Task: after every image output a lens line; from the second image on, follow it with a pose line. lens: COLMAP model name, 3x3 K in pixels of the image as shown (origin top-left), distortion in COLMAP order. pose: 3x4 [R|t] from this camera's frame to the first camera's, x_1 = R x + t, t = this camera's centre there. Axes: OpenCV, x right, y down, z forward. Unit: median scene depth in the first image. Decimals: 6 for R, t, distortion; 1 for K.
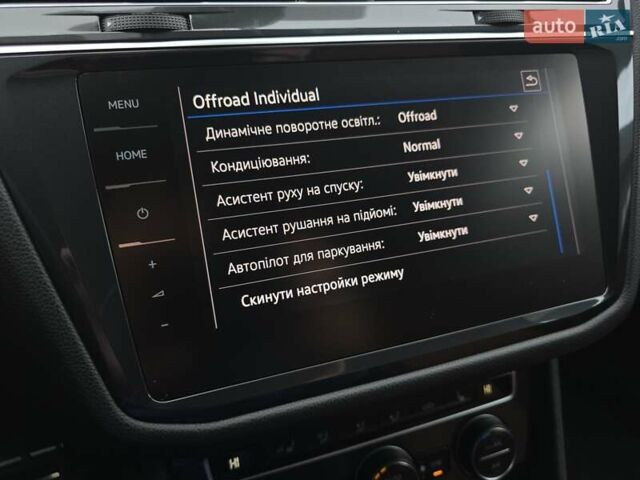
lens RADIAL K [[468.3, 0, 316.3], [0, 468.3, 246.9], [0, 0, 1]] dist [-0.018358, -0.000077]
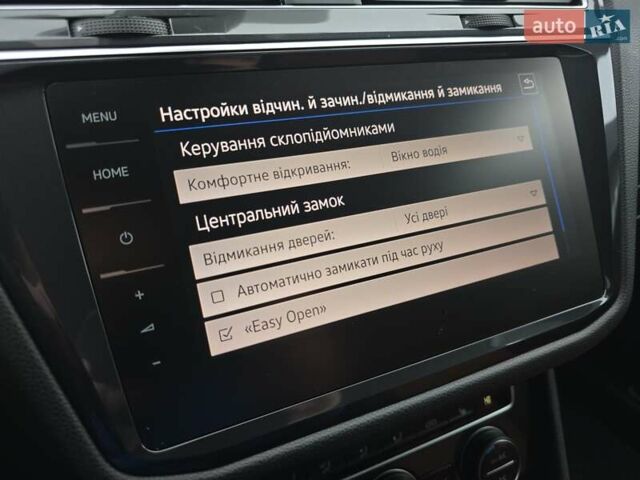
lens RADIAL K [[468.3, 0, 316.4], [0, 468.3, 237.0], [0, 0, 1]] dist [-0.018358, -0.000077]
pose [[0.995009, -0.044300, 0.089411, -0.088732], [0.047388, 0.998341, -0.032707, -0.027224], [-0.087814, 0.036780, 0.995458, 0.081901]]
